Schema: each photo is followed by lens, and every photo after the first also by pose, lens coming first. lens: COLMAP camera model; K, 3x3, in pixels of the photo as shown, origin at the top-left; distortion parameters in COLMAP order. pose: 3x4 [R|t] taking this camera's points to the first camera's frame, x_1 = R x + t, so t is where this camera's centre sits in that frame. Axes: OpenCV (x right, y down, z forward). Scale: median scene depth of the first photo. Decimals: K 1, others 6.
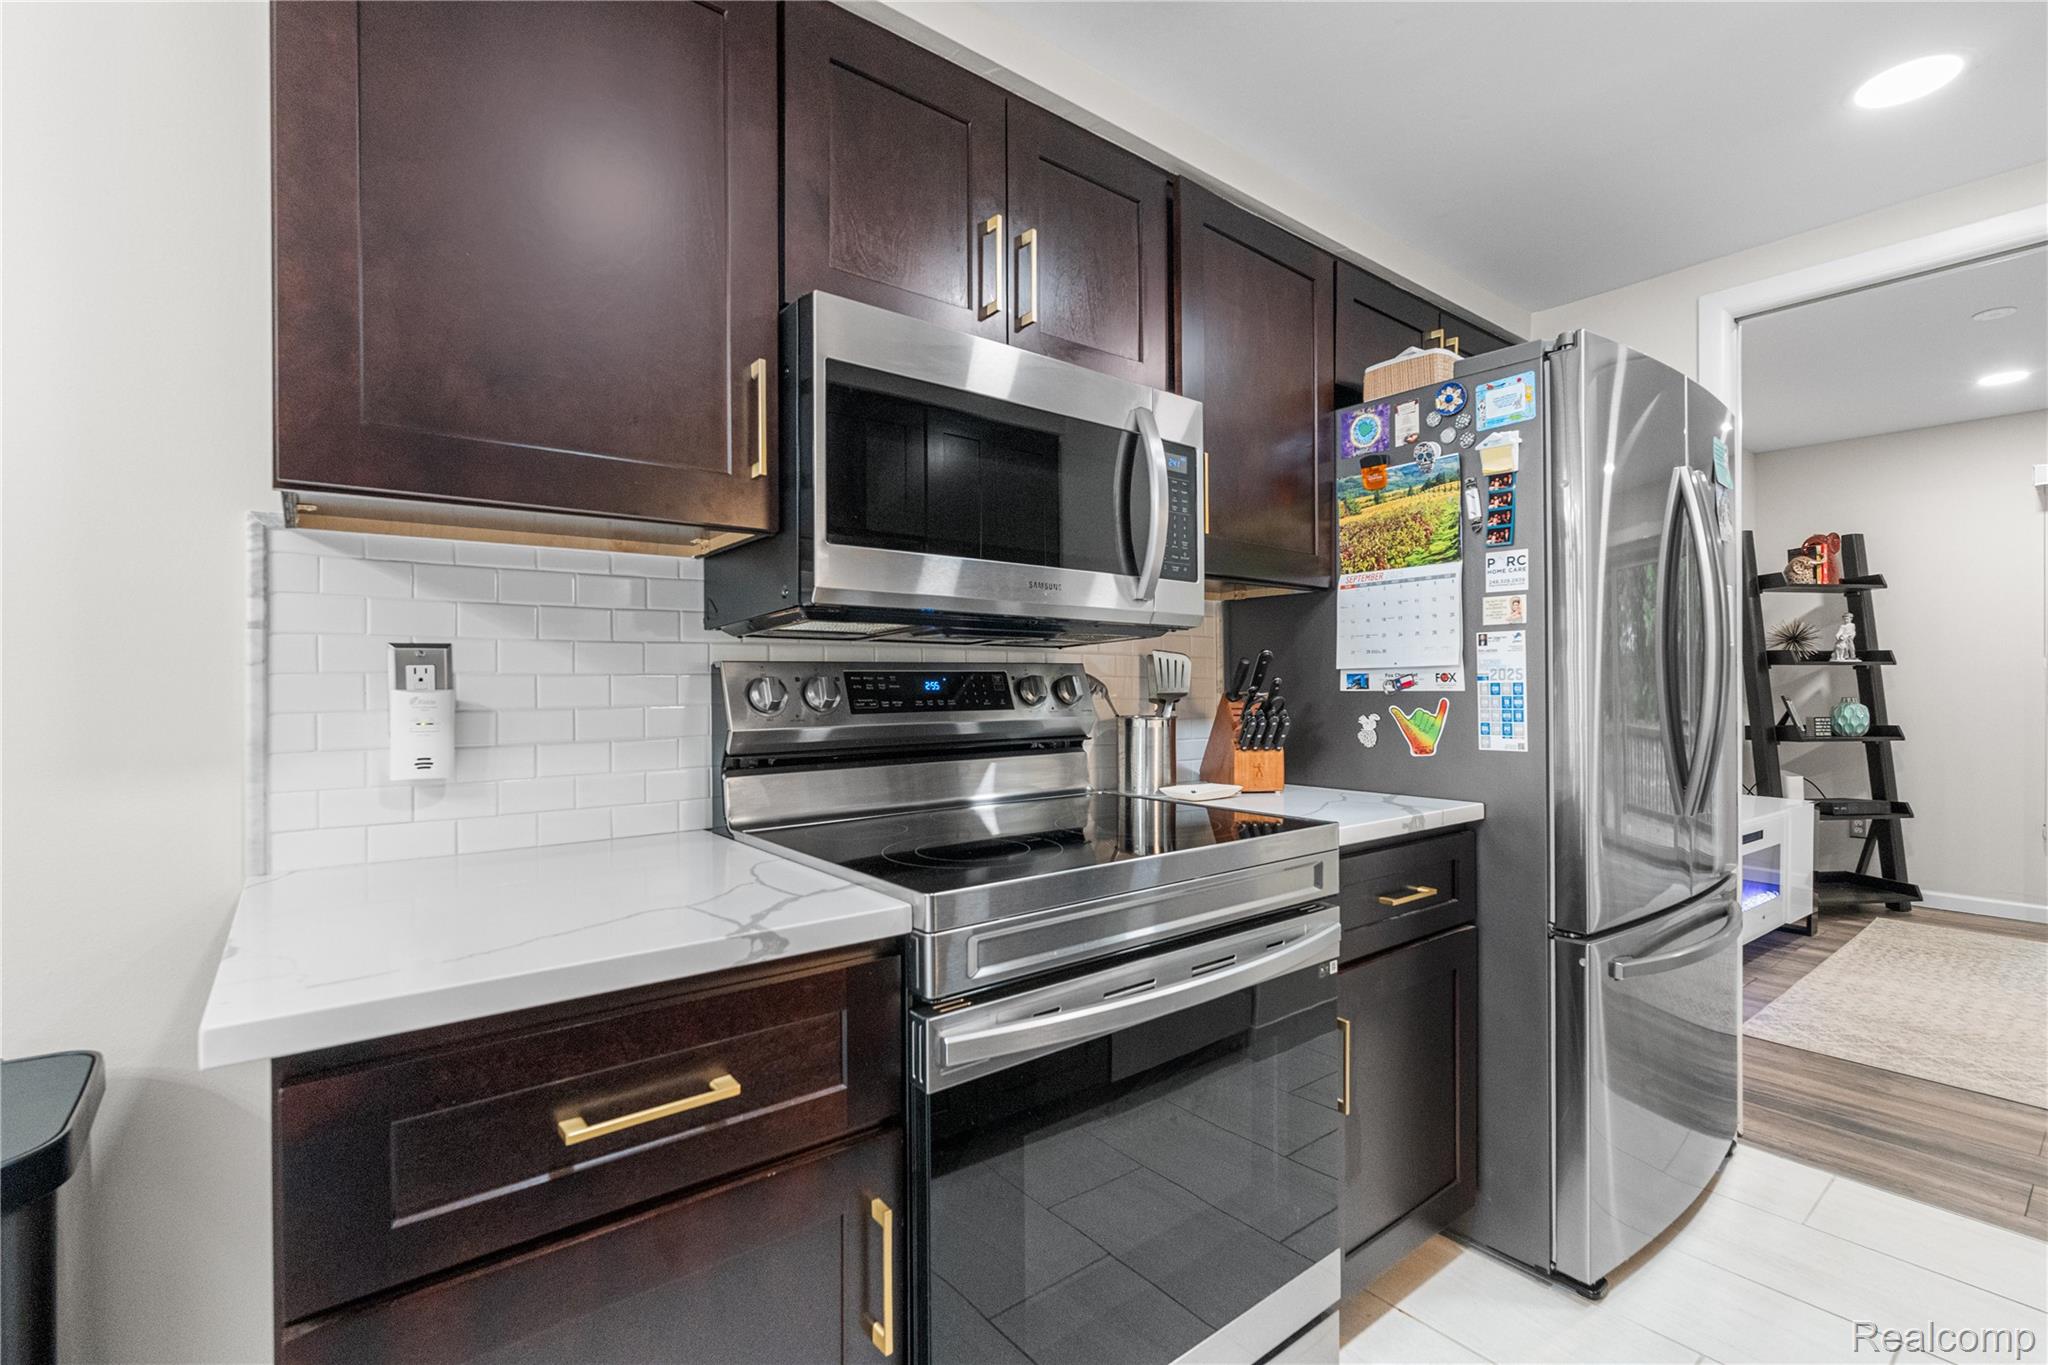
lens RADIAL K [[905.3, 0, 1020.9], [0, 905.3, 685.4], [0, 0, 1]] dist [-0.003693, 0.000668]
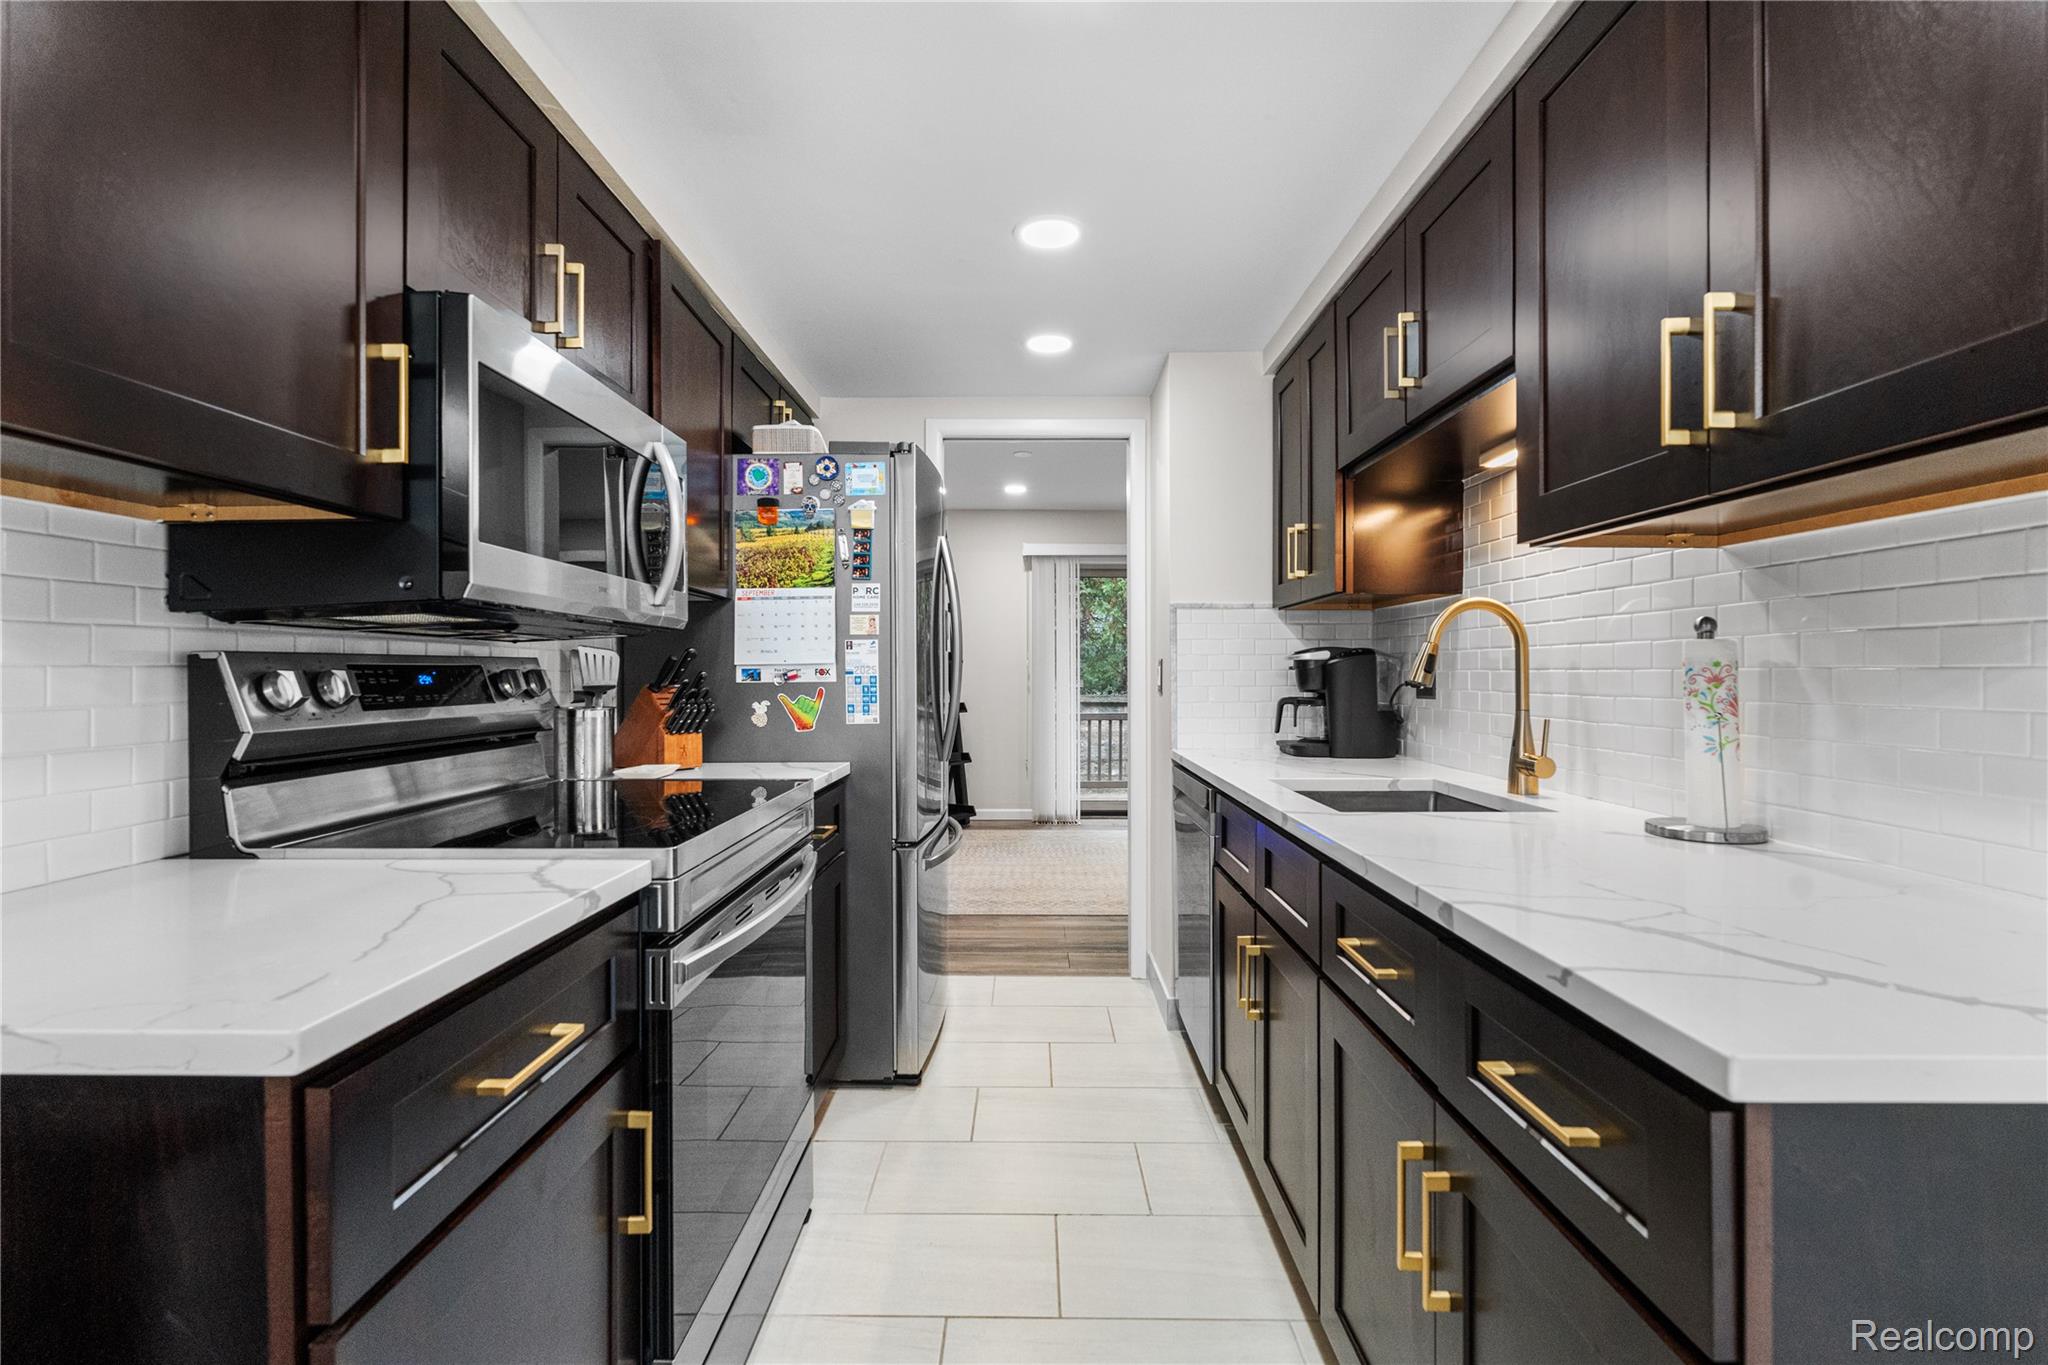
lens RADIAL K [[905.3, 0, 1008.2], [0, 905.3, 667.4], [0, 0, 1]] dist [-0.003693, 0.000668]
pose [[0.634914, 0.006545, 0.772555, -0.394598], [0.001689, 0.999950, -0.009860, -0.001777], [-0.772581, 0.007565, 0.634871, -0.073294]]
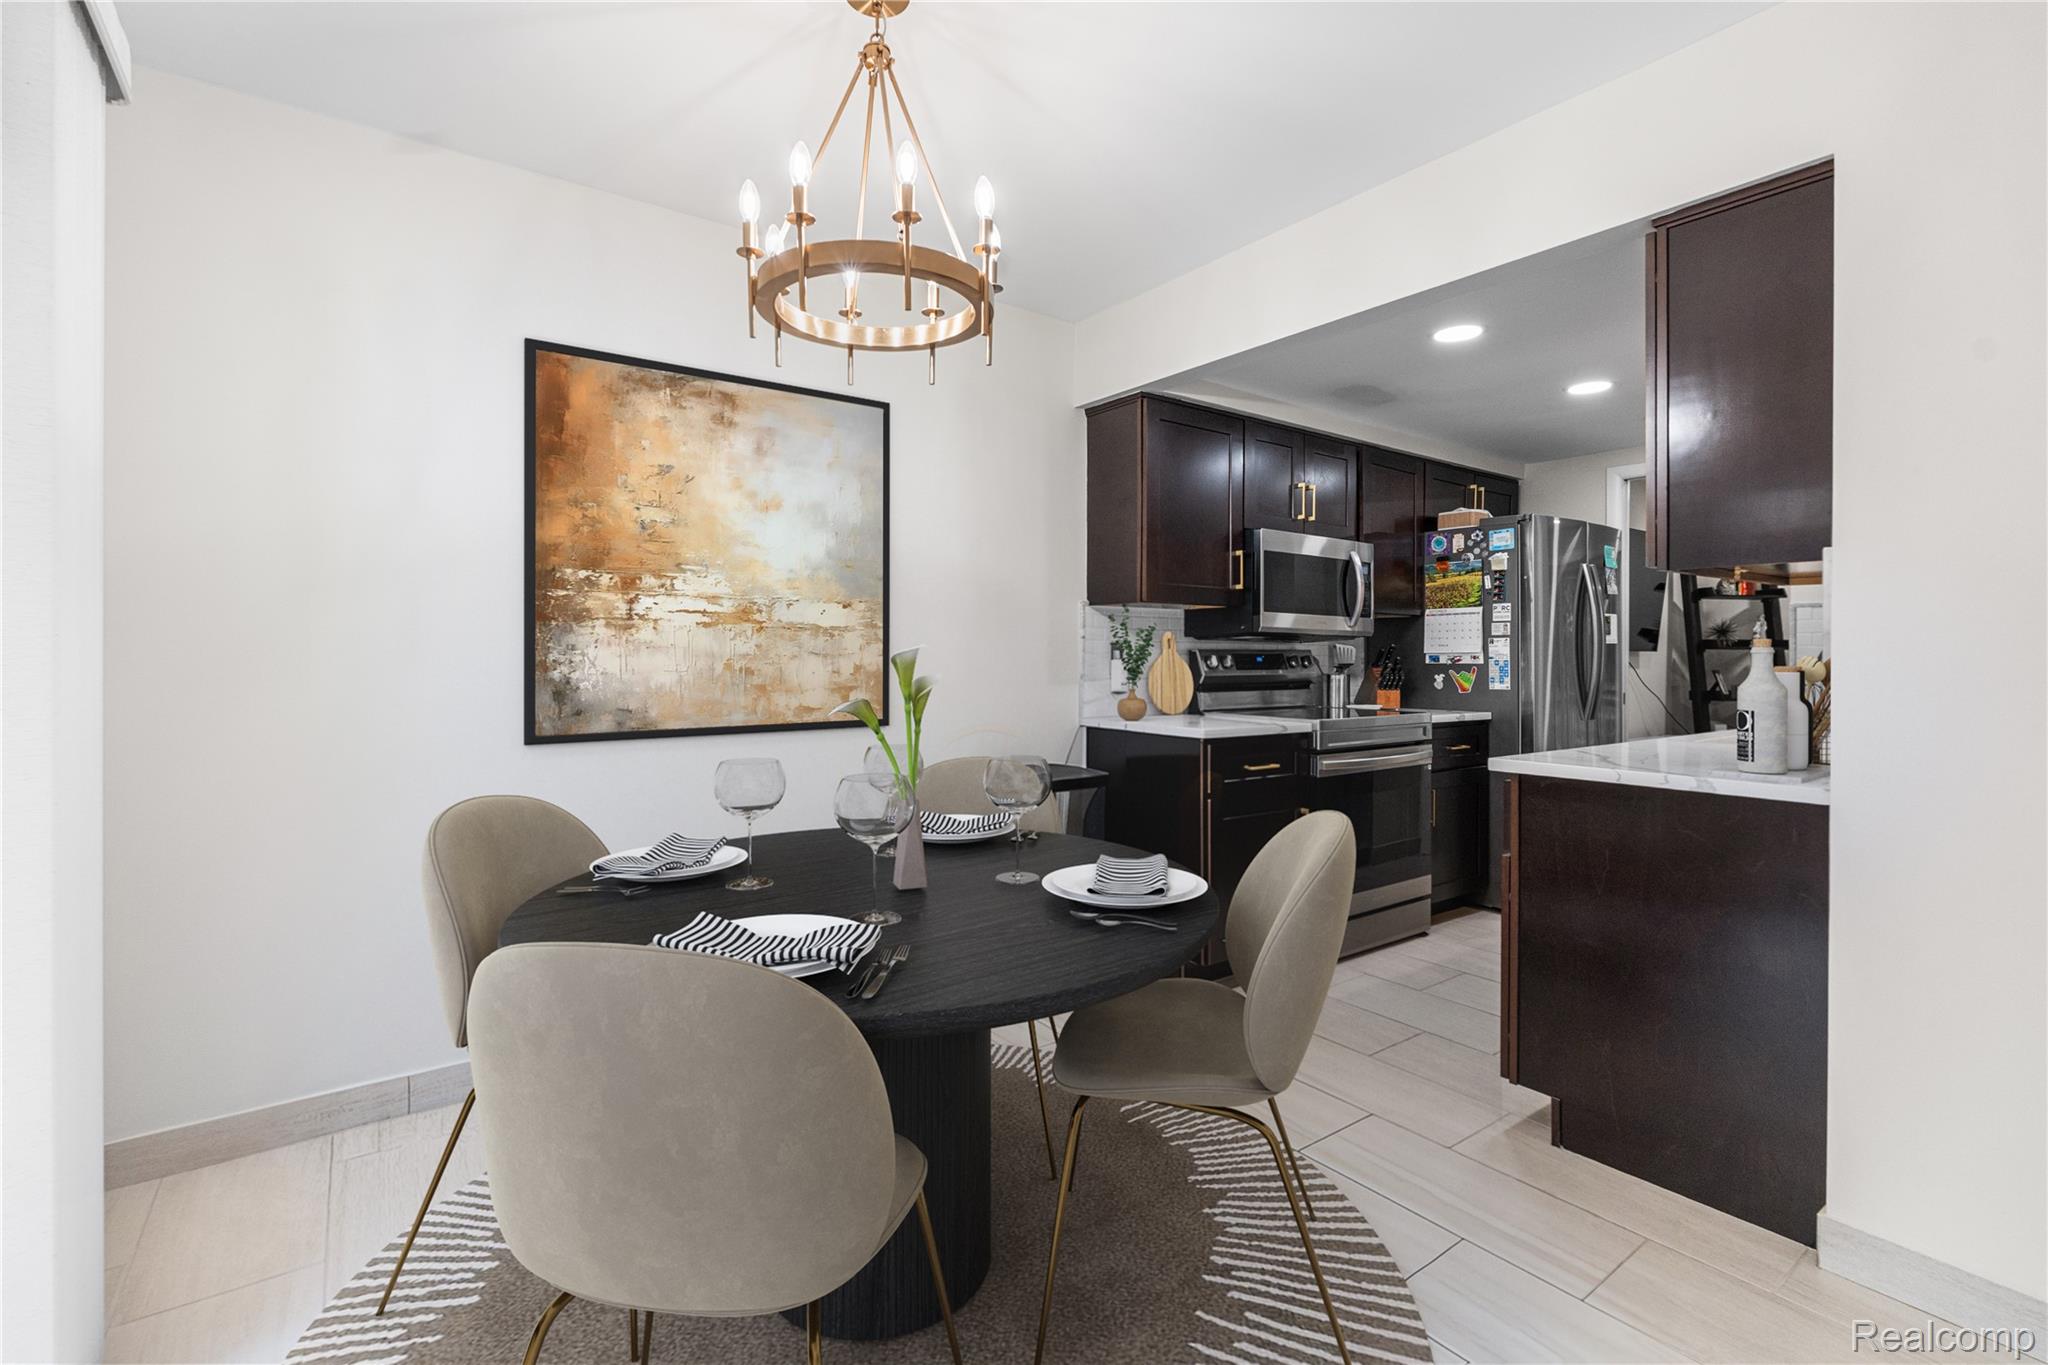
lens RADIAL K [[905.3, 0, 1024.7], [0, 905.3, 656.4], [0, 0, 1]] dist [-0.003693, 0.000668]
pose [[0.999379, 0.008663, -0.034144, -0.571767], [-0.008751, 0.999959, -0.002413, 0.003651], [0.034121, 0.002711, 0.999414, -1.283268]]
